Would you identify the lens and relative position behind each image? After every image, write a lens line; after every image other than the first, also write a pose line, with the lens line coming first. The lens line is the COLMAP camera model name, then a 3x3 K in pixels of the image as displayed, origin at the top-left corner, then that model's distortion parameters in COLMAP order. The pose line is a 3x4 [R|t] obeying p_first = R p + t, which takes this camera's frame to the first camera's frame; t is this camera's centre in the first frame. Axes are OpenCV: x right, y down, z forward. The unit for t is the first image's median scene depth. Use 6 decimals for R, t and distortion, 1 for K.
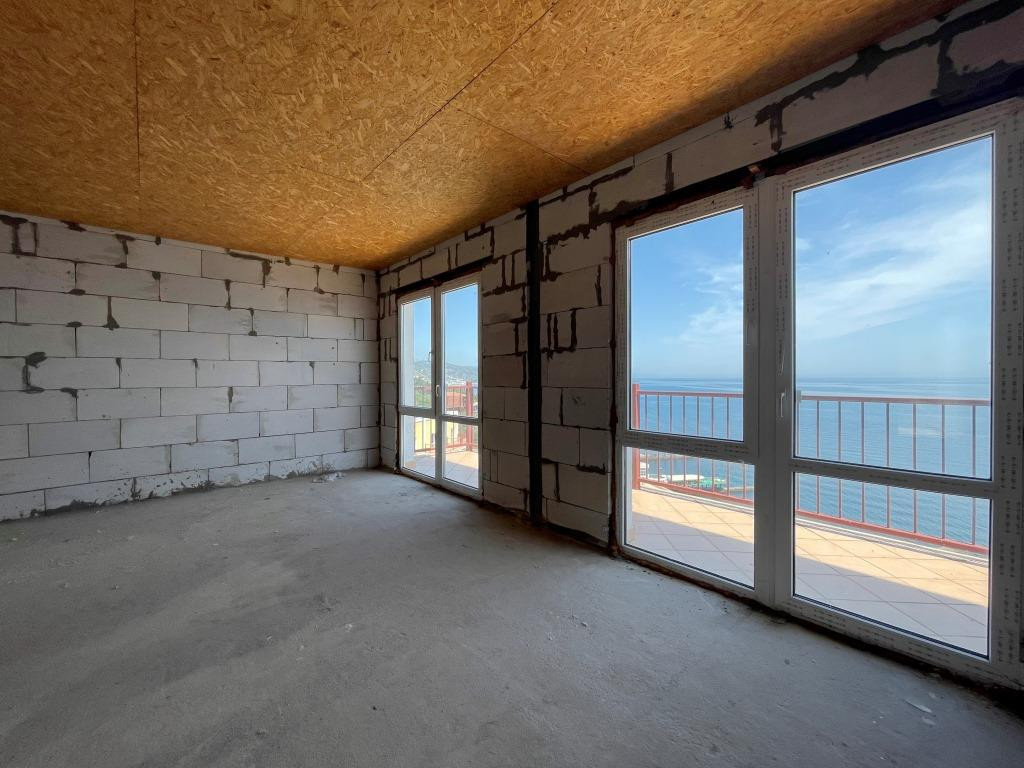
lens RADIAL K [[414.9, 0, 512.4], [0, 414.9, 381.1], [0, 0, 1]] dist [-0.003207, 0.001962]
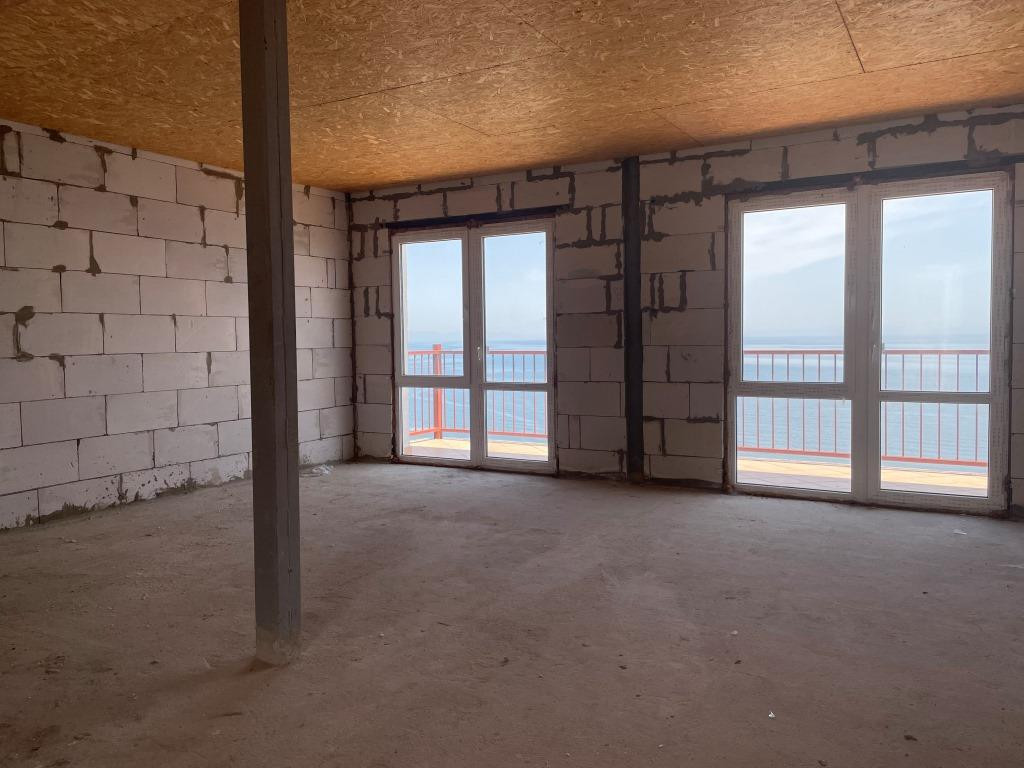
lens RADIAL K [[778.5, 0, 513.1], [0, 778.5, 373.7], [0, 0, 1]] dist [0.086729, -0.108380]
pose [[0.945277, -0.021729, 0.325544, -0.755026], [0.010467, 0.999286, 0.036306, 0.008417], [-0.326101, -0.030912, 0.944830, -0.616775]]
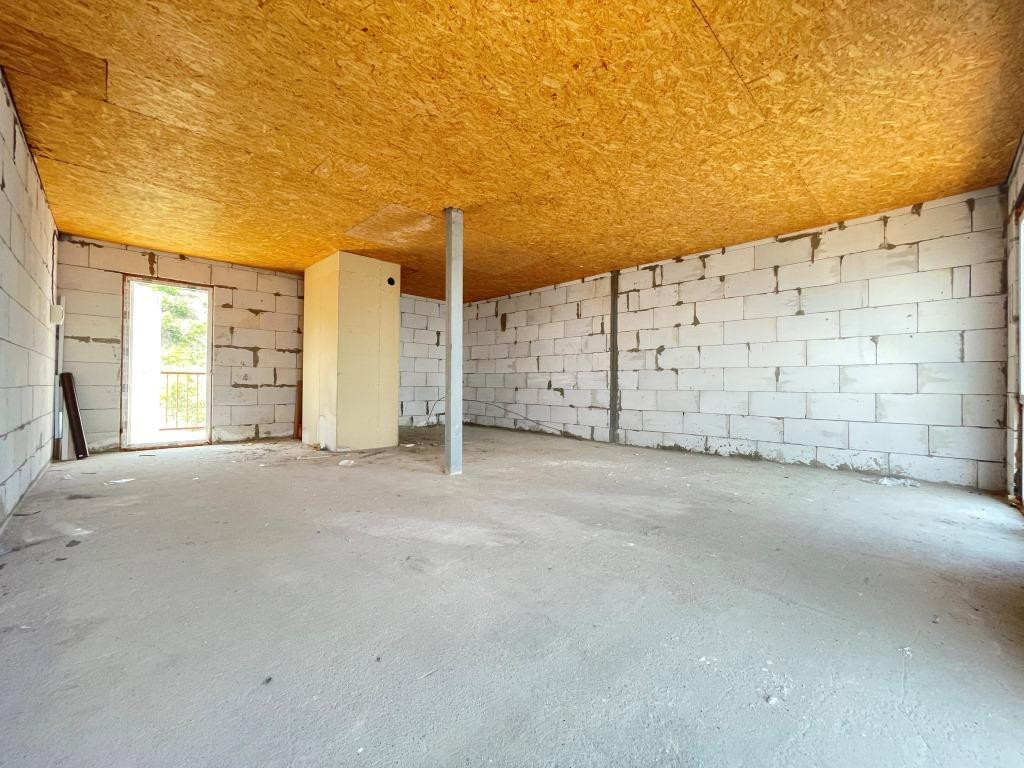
lens RADIAL K [[414.9, 0, 508.6], [0, 414.9, 380.8], [0, 0, 1]] dist [-0.003207, 0.001962]
pose [[0.048540, -0.002835, -0.998817, 0.405709], [-0.019601, 0.999801, -0.003790, 0.080184], [0.998629, 0.019762, 0.048475, 0.325202]]
